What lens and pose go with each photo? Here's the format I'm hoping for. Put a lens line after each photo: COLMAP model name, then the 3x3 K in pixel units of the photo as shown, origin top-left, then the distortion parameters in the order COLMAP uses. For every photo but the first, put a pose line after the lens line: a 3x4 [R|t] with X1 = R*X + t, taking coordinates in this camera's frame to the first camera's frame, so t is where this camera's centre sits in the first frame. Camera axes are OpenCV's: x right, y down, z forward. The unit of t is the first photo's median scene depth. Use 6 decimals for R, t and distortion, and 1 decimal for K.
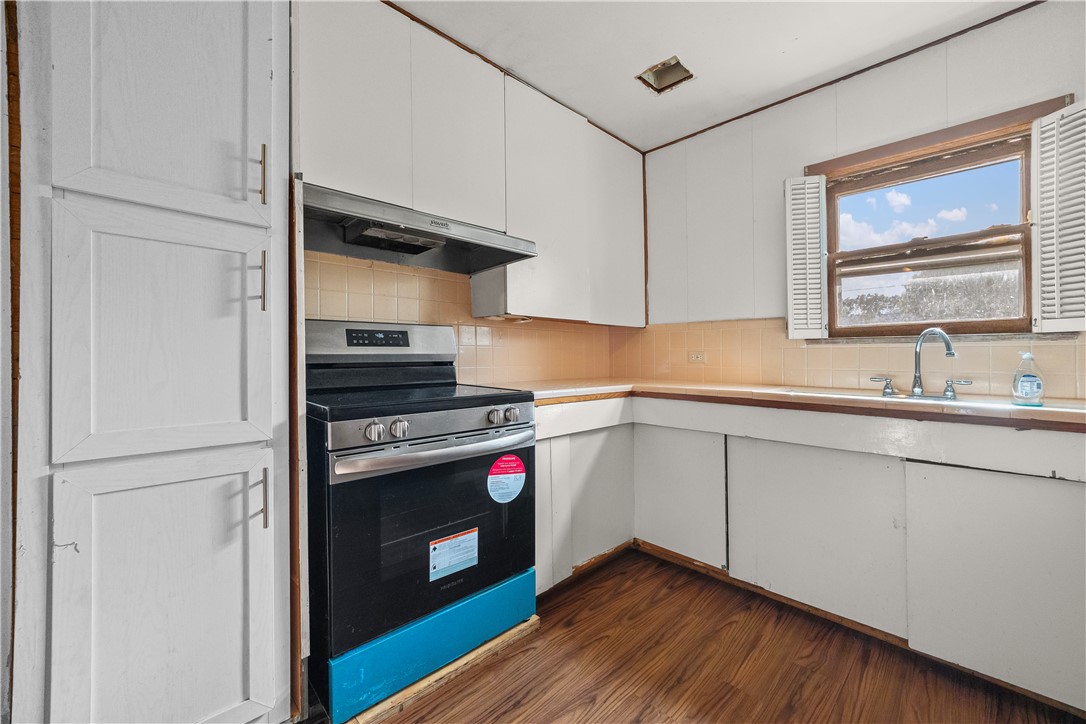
lens RADIAL K [[430.0, 0, 547.3], [0, 430.0, 355.3], [0, 0, 1]] dist [-0.009523, 0.003123]
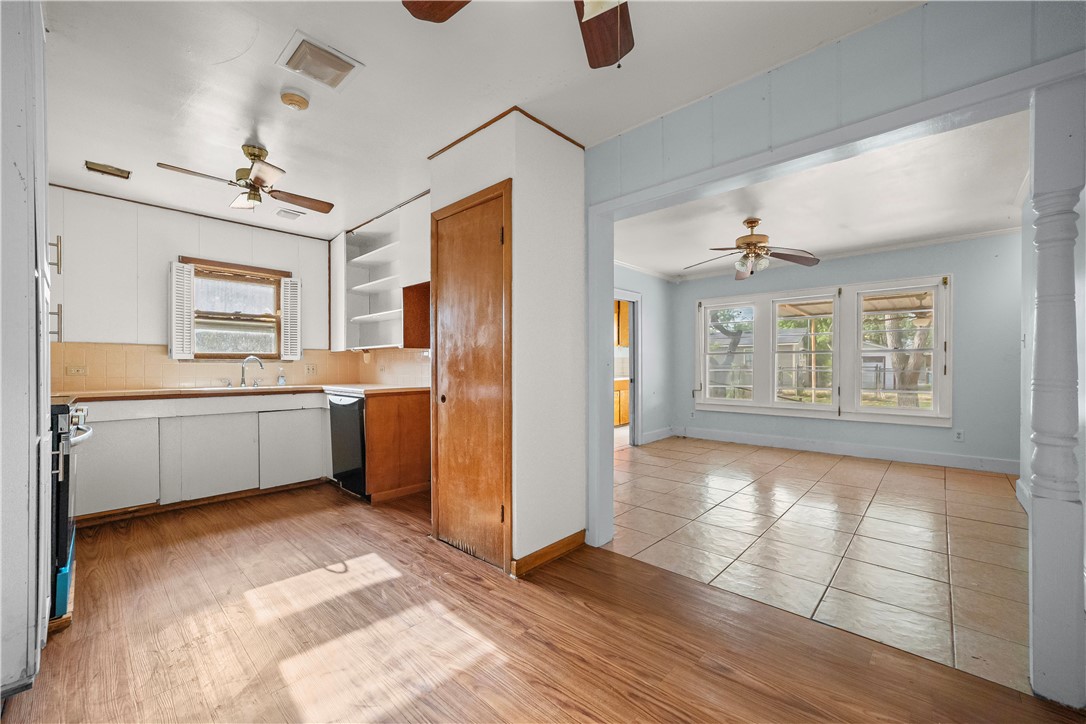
lens RADIAL K [[430.0, 0, 544.9], [0, 430.0, 368.3], [0, 0, 1]] dist [-0.009523, 0.003123]
pose [[-0.046712, -0.001797, 0.998907, -1.440329], [-0.000041, 0.999998, 0.001798, -0.006832], [-0.998908, 0.000043, -0.046712, -0.435195]]
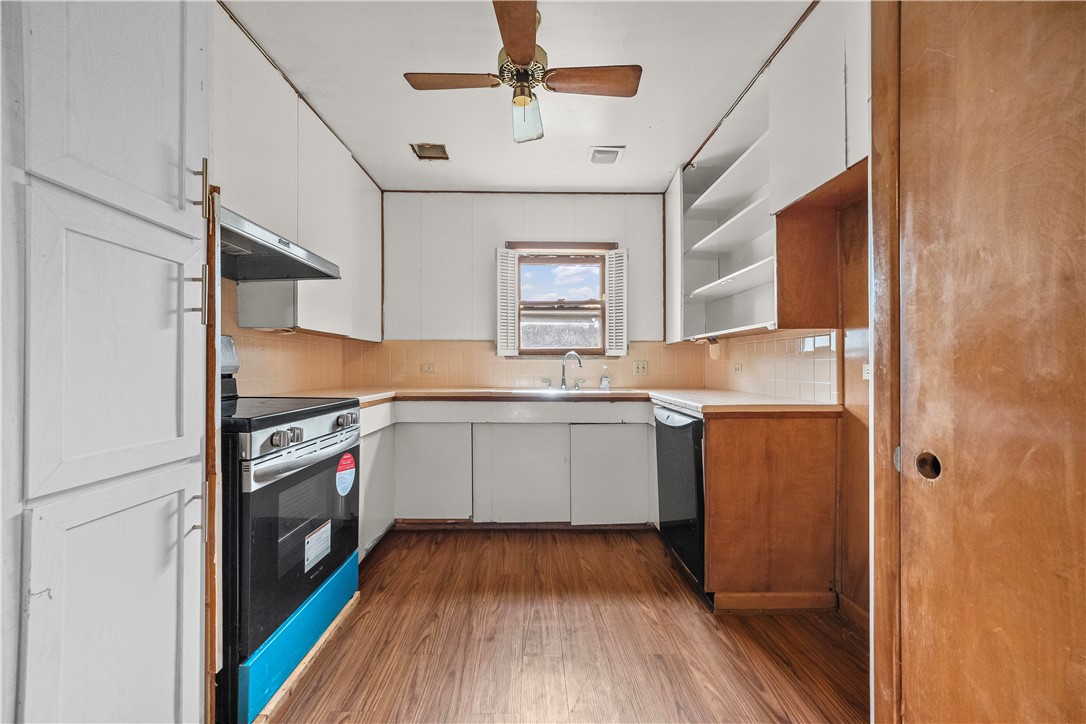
lens RADIAL K [[430.0, 0, 535.7], [0, 430.0, 362.5], [0, 0, 1]] dist [-0.009523, 0.003123]
pose [[0.692561, 0.006500, 0.721330, -0.528016], [-0.002507, 0.999975, -0.006604, -0.006827], [-0.721355, 0.002766, 0.692560, -0.155219]]
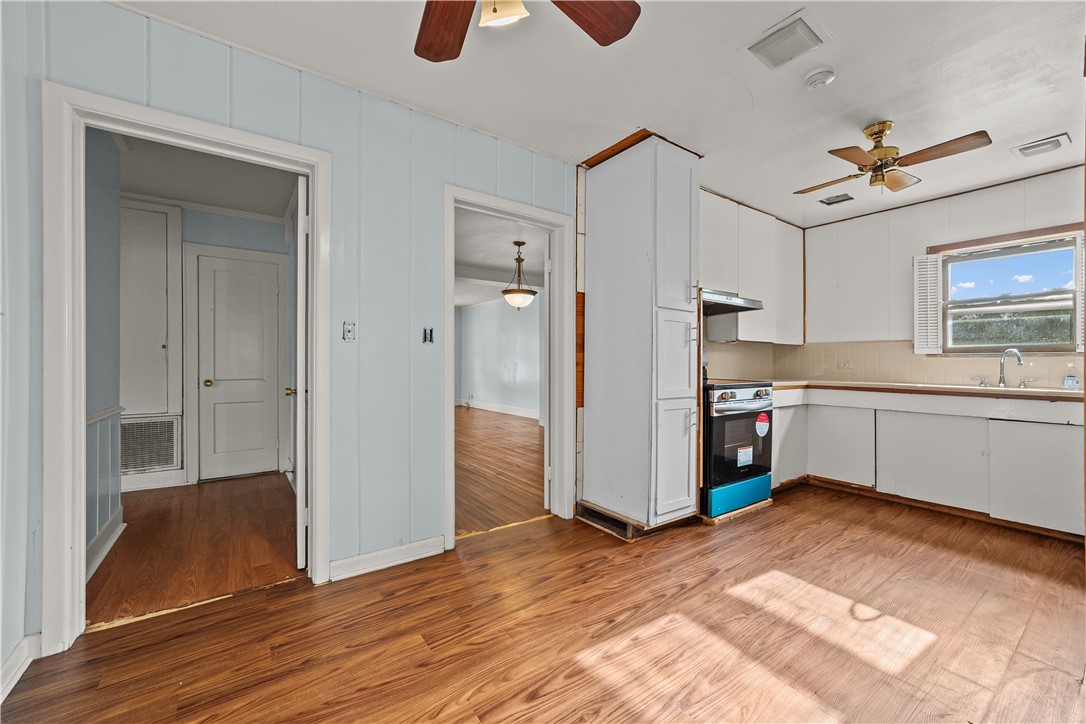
lens RADIAL K [[430.0, 0, 542.8], [0, 430.0, 365.5], [0, 0, 1]] dist [-0.009523, 0.003123]
pose [[0.987348, 0.006637, -0.158430, -0.728996], [-0.005386, 0.999951, 0.008321, -0.000640], [0.158477, -0.007363, 0.987335, -1.051341]]
